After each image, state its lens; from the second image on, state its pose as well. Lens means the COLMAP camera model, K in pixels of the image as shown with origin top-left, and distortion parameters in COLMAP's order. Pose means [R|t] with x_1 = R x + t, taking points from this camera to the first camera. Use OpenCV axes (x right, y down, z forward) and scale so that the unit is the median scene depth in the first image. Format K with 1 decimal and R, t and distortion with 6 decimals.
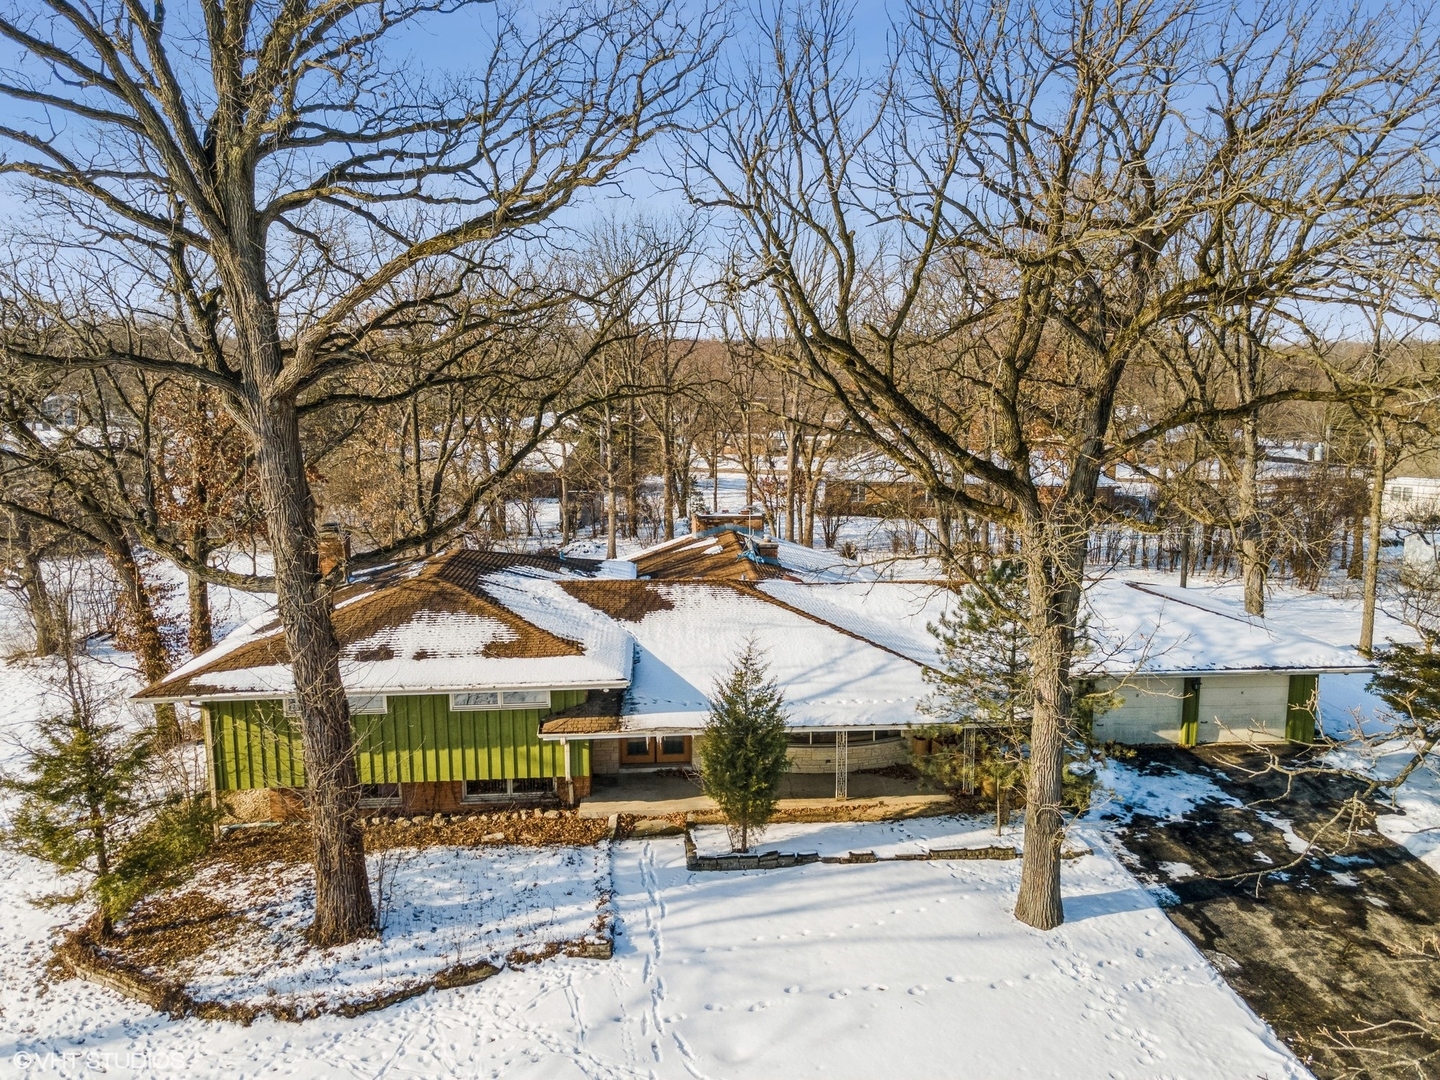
lens RADIAL K [[1035.6, 0, 730.1], [0, 1035.6, 505.6], [0, 0, 1]] dist [0.031812, 0.026384]
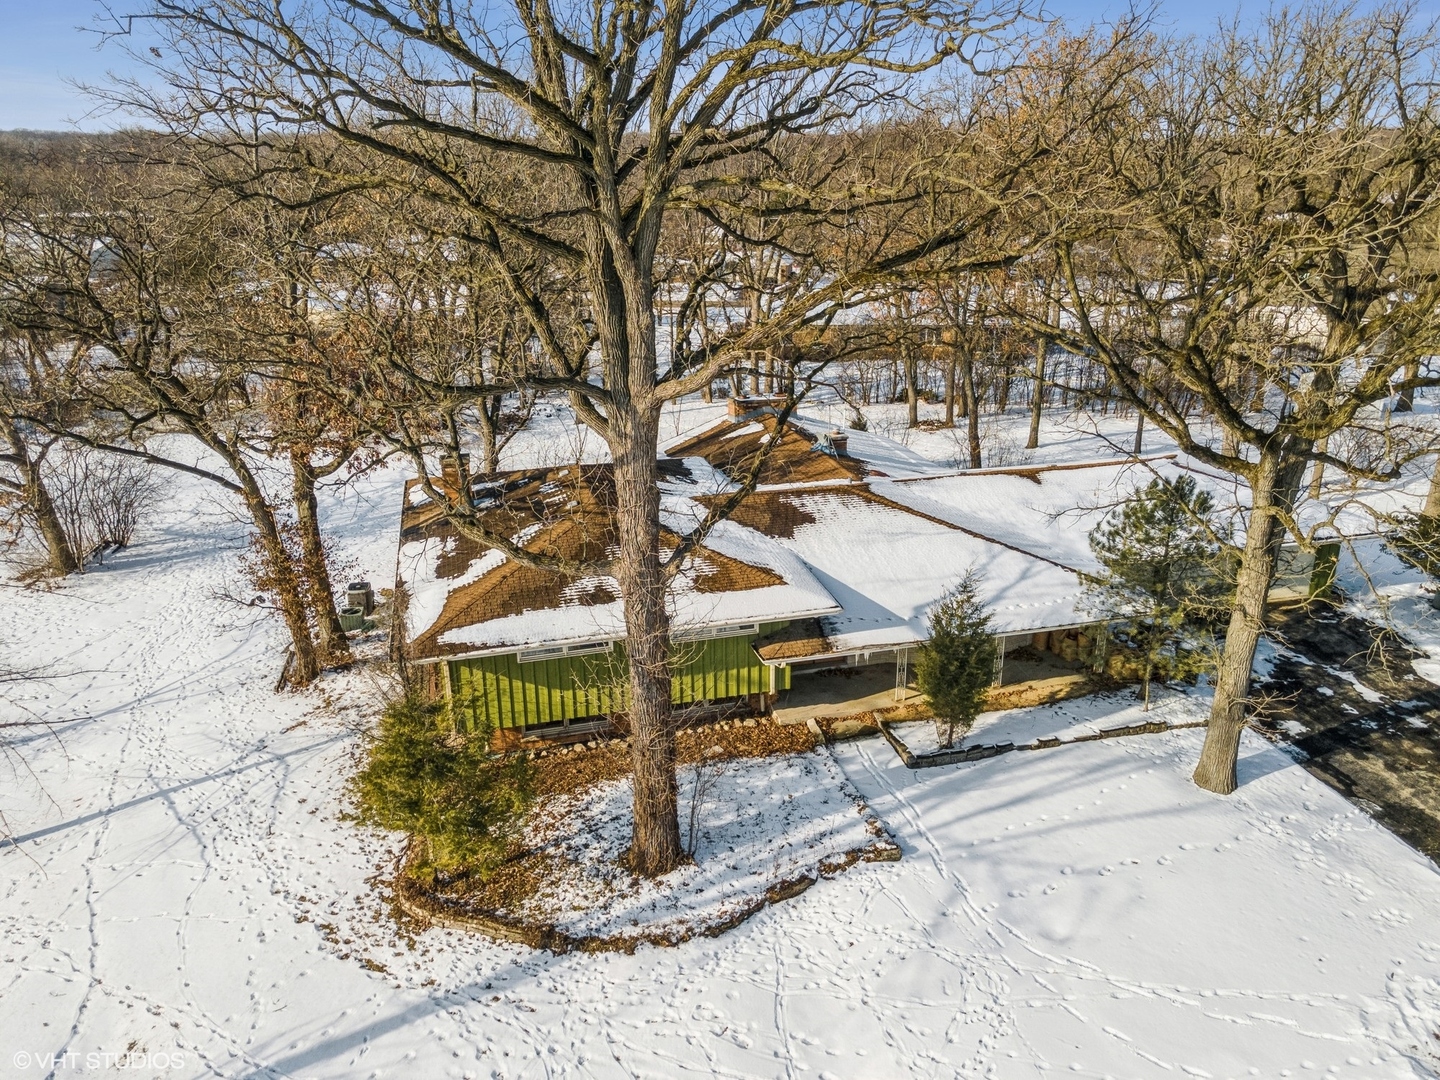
lens RADIAL K [[1035.6, 0, 731.9], [0, 1035.6, 498.3], [0, 0, 1]] dist [0.031812, 0.026384]
pose [[0.984235, -0.056429, 0.167622, -0.401033], [0.026090, 0.983692, 0.177960, -0.146112], [-0.174930, -0.170781, 0.969656, -0.017244]]
